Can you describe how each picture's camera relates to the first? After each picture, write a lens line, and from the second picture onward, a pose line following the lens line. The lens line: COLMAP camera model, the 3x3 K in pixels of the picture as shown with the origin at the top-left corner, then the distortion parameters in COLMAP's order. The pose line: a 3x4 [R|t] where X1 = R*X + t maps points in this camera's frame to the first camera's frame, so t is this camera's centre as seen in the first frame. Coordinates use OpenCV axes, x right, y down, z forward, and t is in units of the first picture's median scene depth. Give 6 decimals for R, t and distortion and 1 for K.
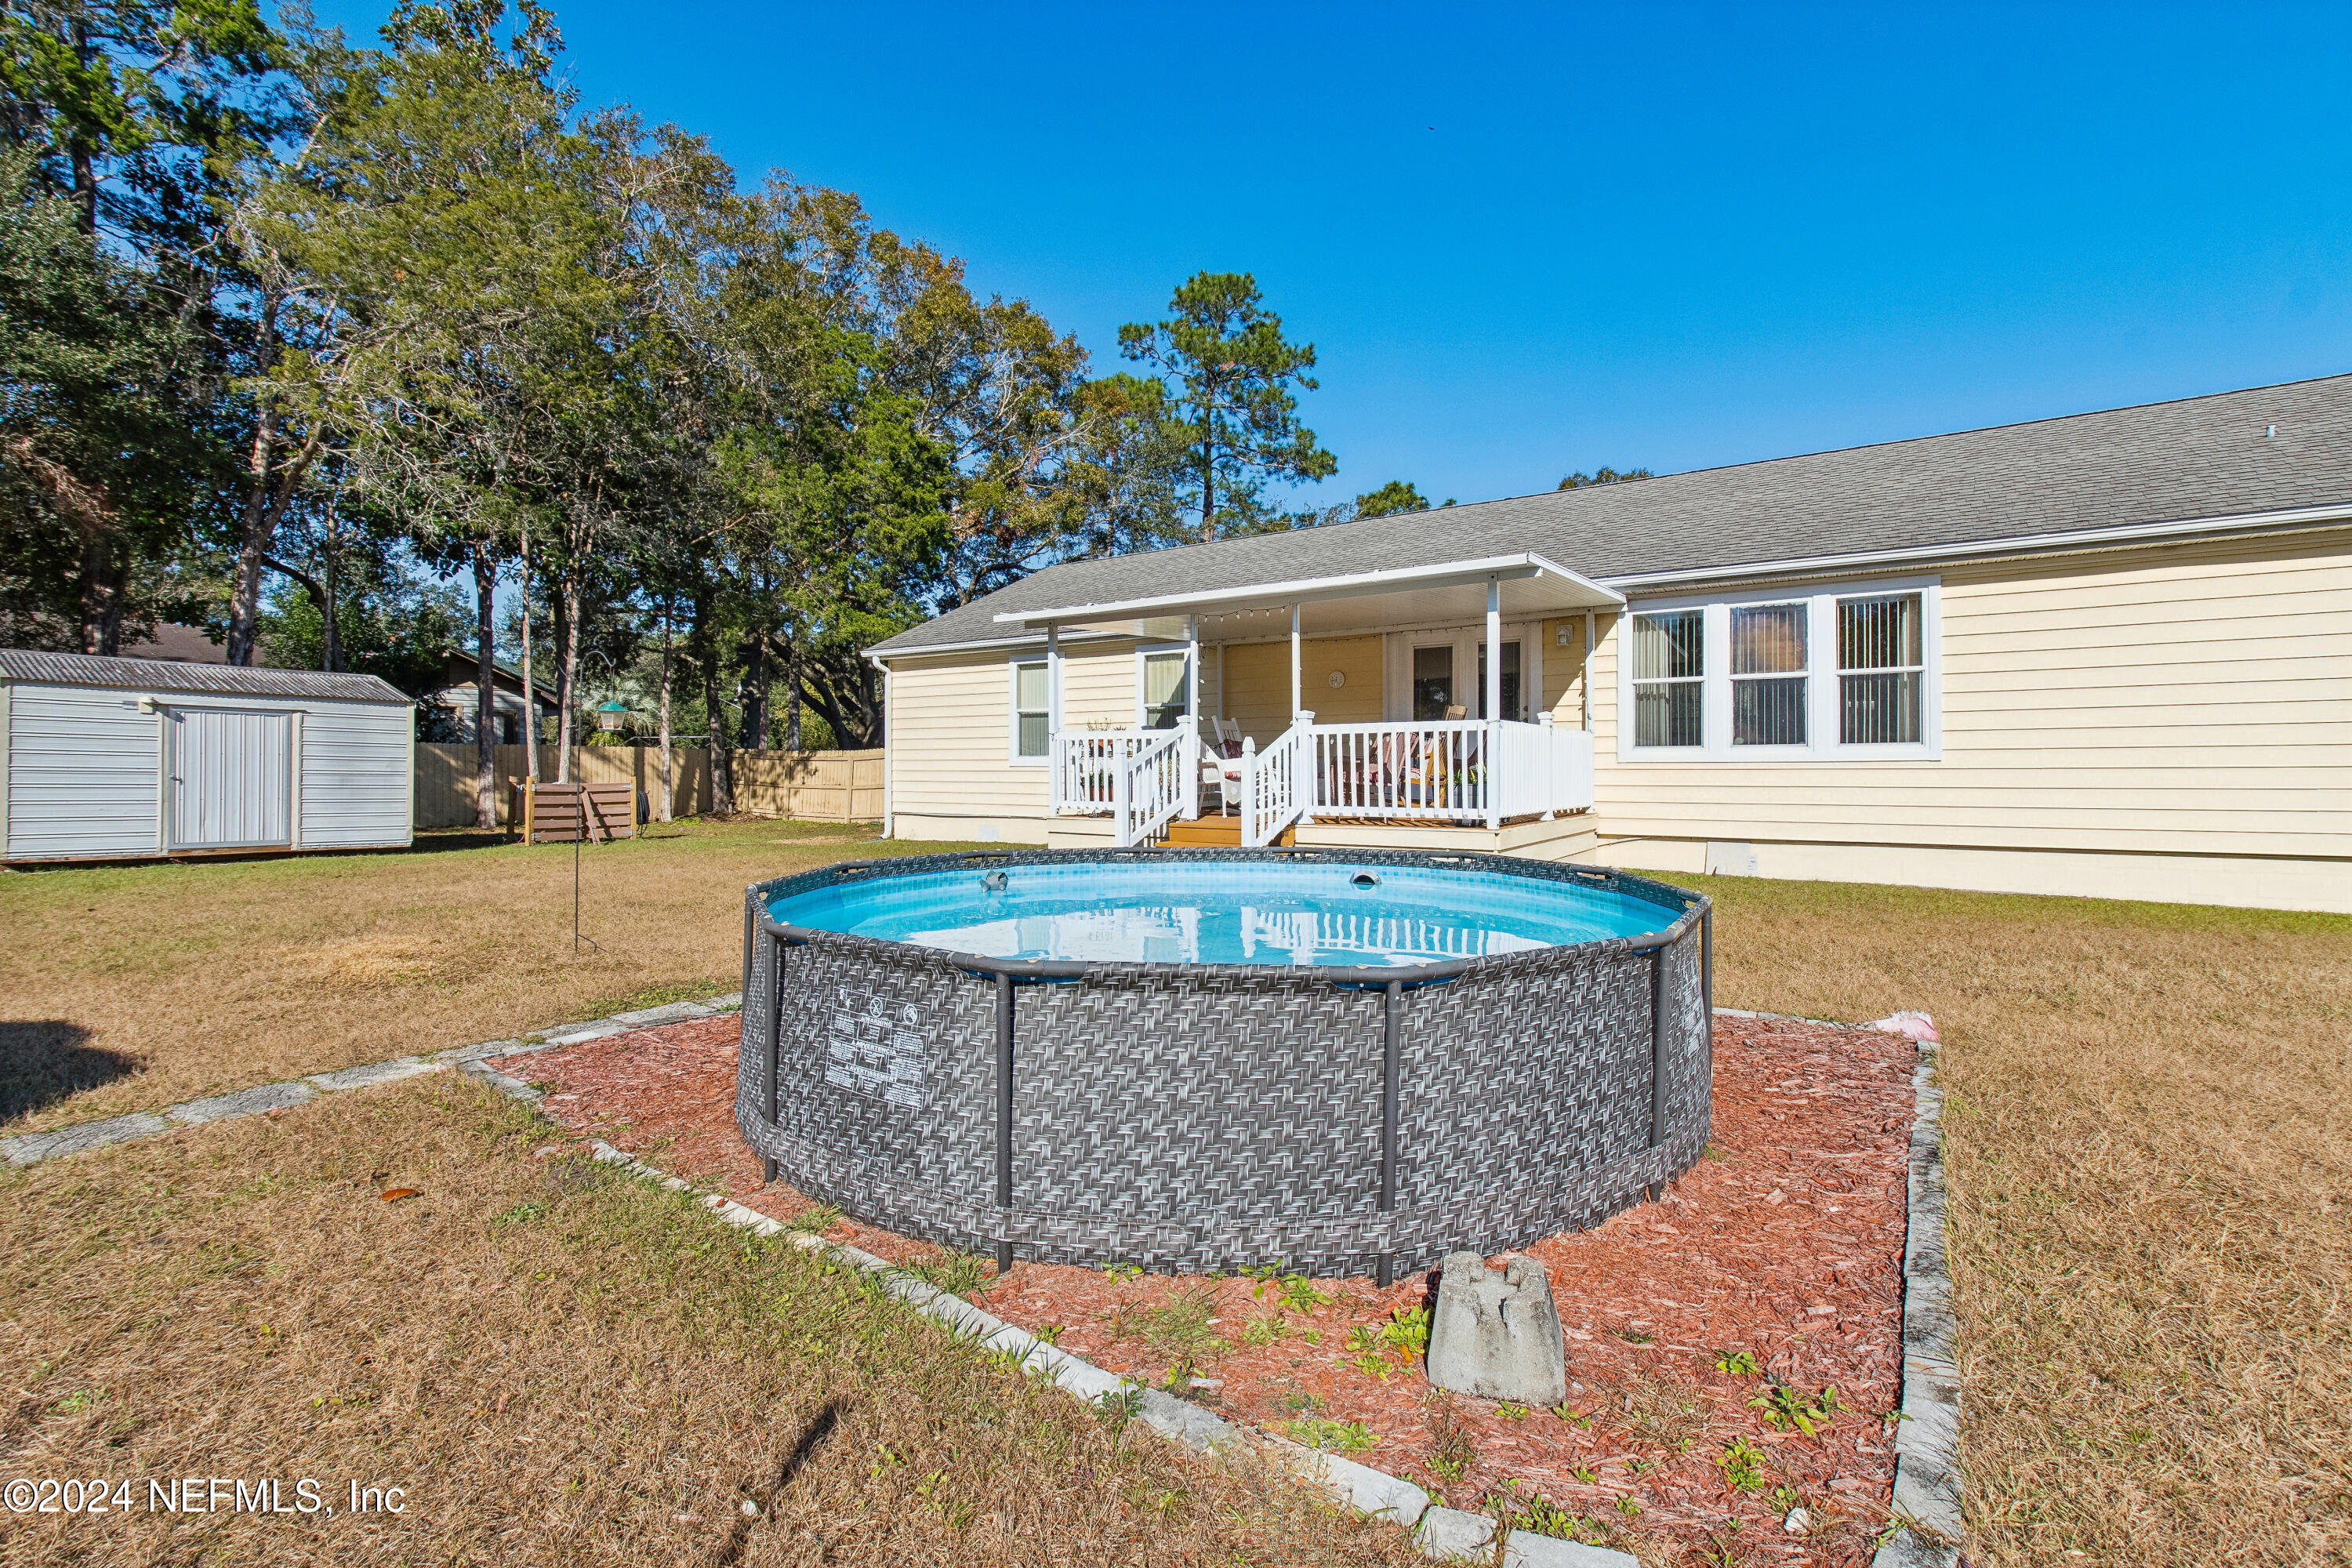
lens RADIAL K [[1042.5, 0, 1174.2], [0, 1042.5, 777.2], [0, 0, 1]] dist [-0.007760, -0.000264]
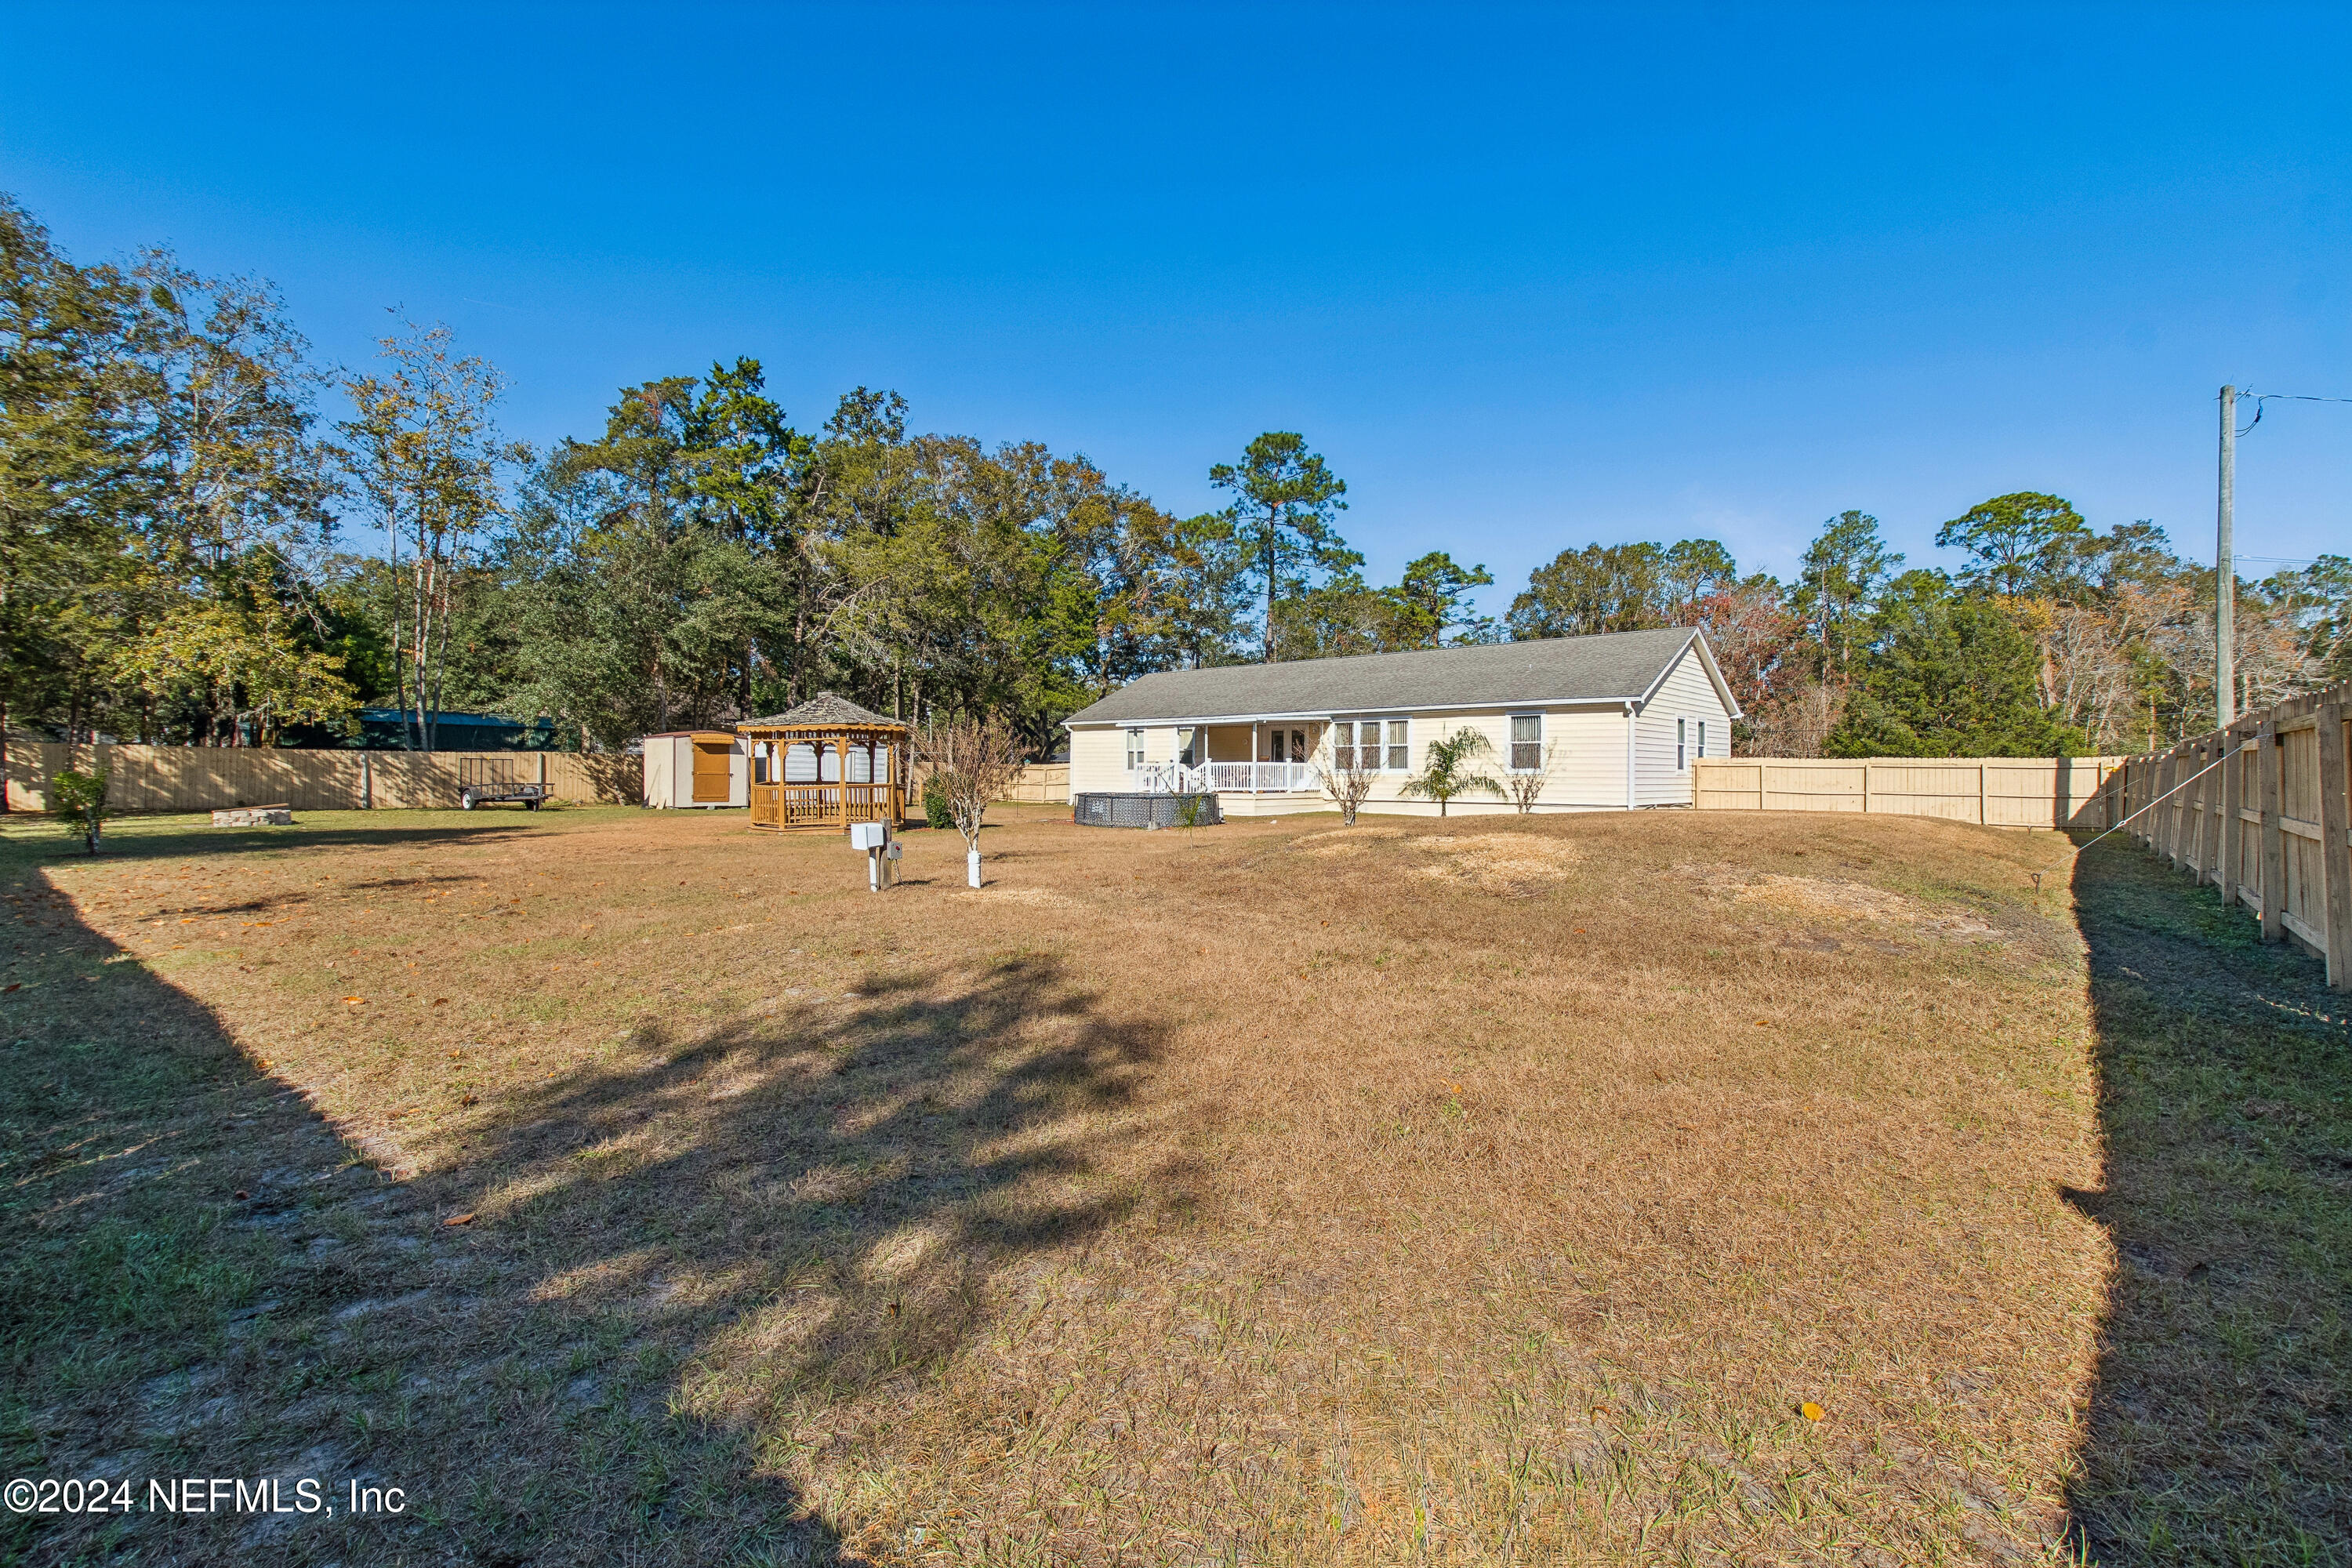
lens RADIAL K [[1042.5, 0, 1166.7], [0, 1042.5, 778.1], [0, 0, 1]] dist [-0.007760, -0.000264]
pose [[0.991071, 0.007355, -0.133130, 0.228328], [-0.007890, 0.999963, -0.003492, 0.006642], [0.133099, 0.004511, 0.991092, -1.200873]]
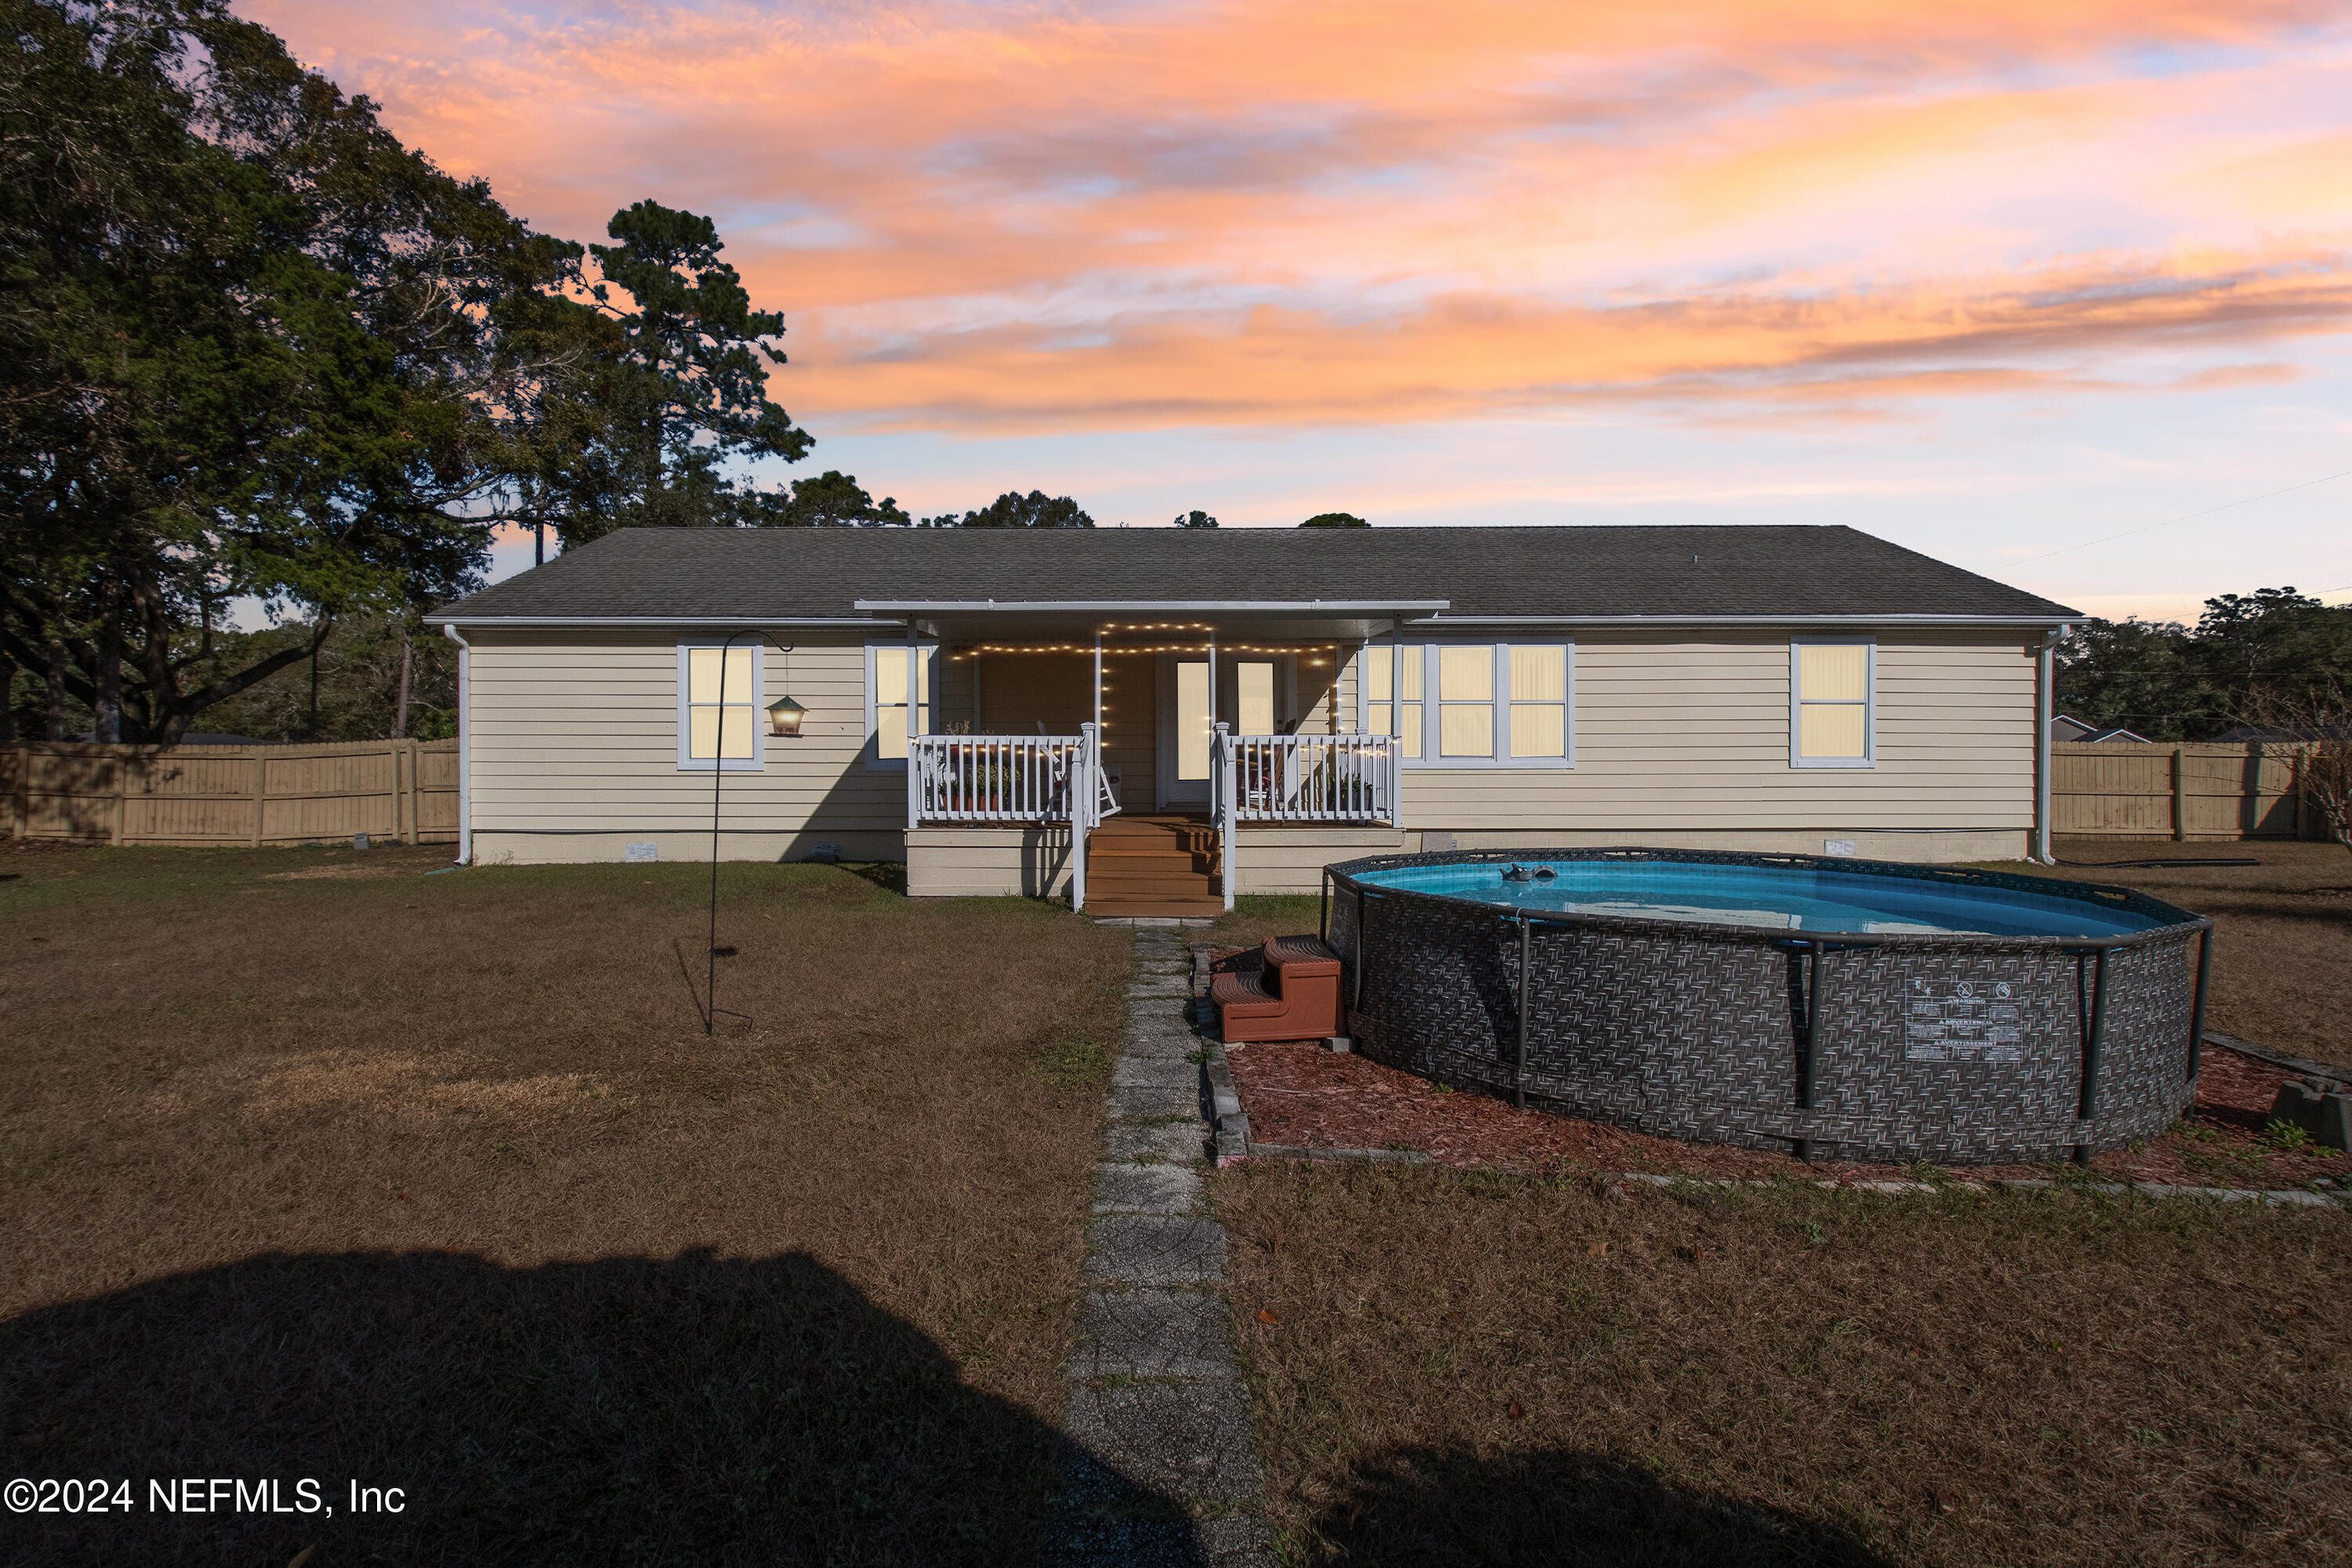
lens RADIAL K [[1042.5, 0, 1165.3], [0, 1042.5, 786.6], [0, 0, 1]] dist [-0.007760, -0.000264]
pose [[0.832175, -0.007872, 0.554457, -0.264957], [0.001585, 0.999929, 0.011818, -0.005279], [-0.554511, -0.008956, 0.832128, 0.076708]]
